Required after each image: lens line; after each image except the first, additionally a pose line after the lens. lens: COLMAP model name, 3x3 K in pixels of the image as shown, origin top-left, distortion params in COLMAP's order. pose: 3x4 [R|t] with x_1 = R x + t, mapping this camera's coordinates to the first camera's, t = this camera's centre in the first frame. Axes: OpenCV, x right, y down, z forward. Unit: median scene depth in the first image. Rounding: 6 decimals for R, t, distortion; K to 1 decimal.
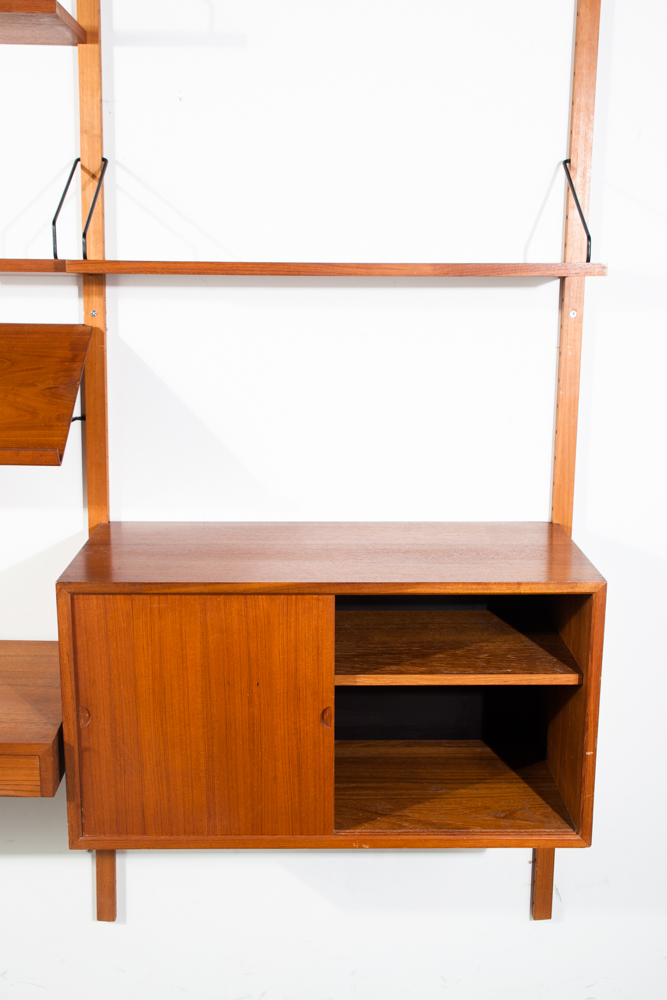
lens RADIAL K [[1218.0, 0, 334.2], [0, 1218.0, 499.8], [0, 0, 1]] dist [0.002174, 0.000000]
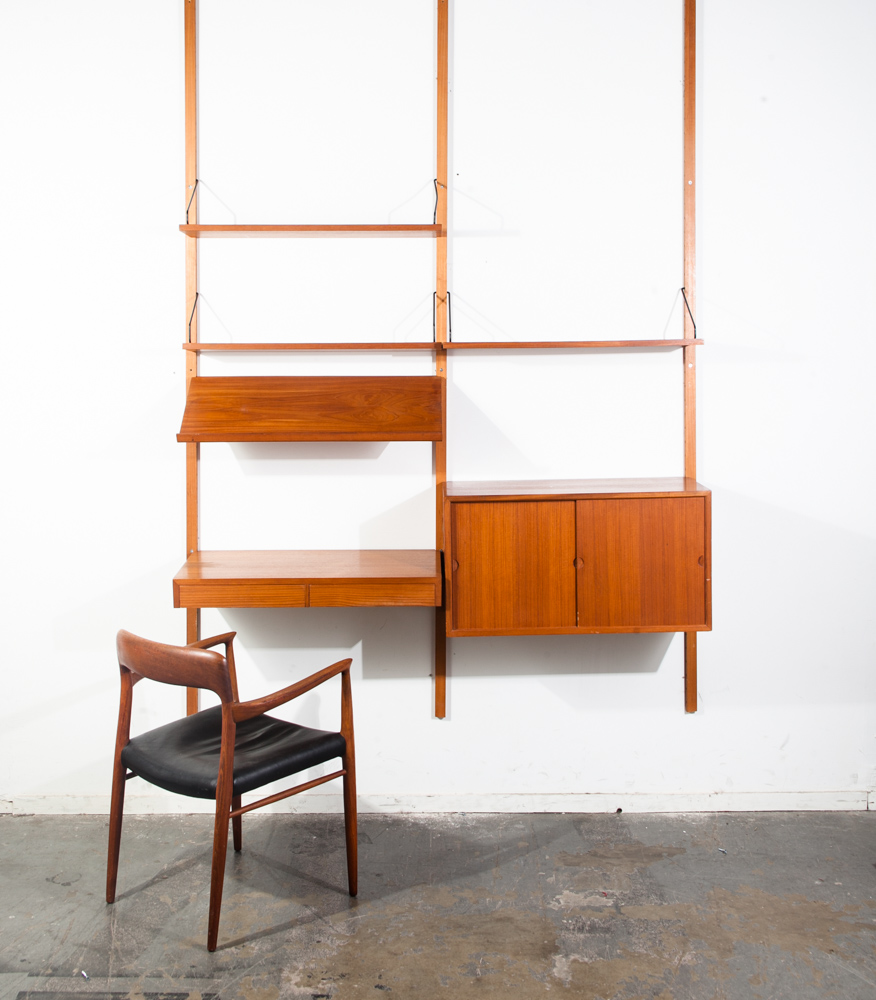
lens RADIAL K [[1479.1, 0, 436.5], [0, 1479.1, 373.4], [0, 0, 1]] dist [0.009454, 0.000000]
pose [[0.999793, -0.020163, 0.002552, -0.218234], [0.020300, 0.984517, -0.174112, 0.267806], [0.000998, 0.174128, 0.984723, -1.343093]]
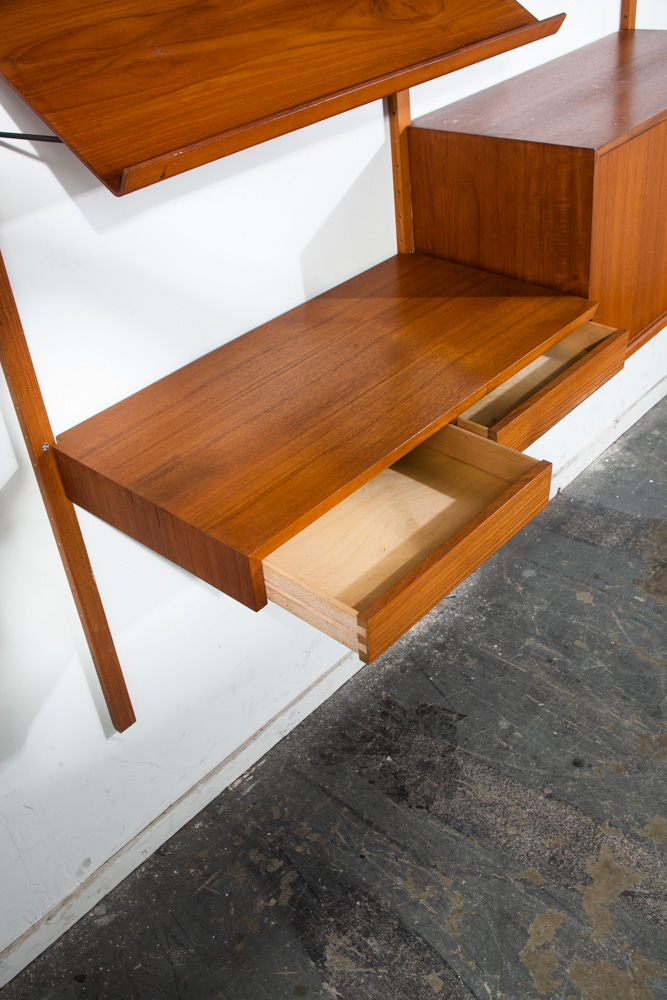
lens RADIAL K [[991.6, 0, 342.6], [0, 991.6, 505.9], [0, 0, 1]] dist [-0.039740, 0.000000]
pose [[0.658079, -0.490554, 0.571217, -0.892707], [0.265448, 0.861083, 0.433674, -0.081027], [-0.704606, -0.133764, 0.696877, 0.473171]]
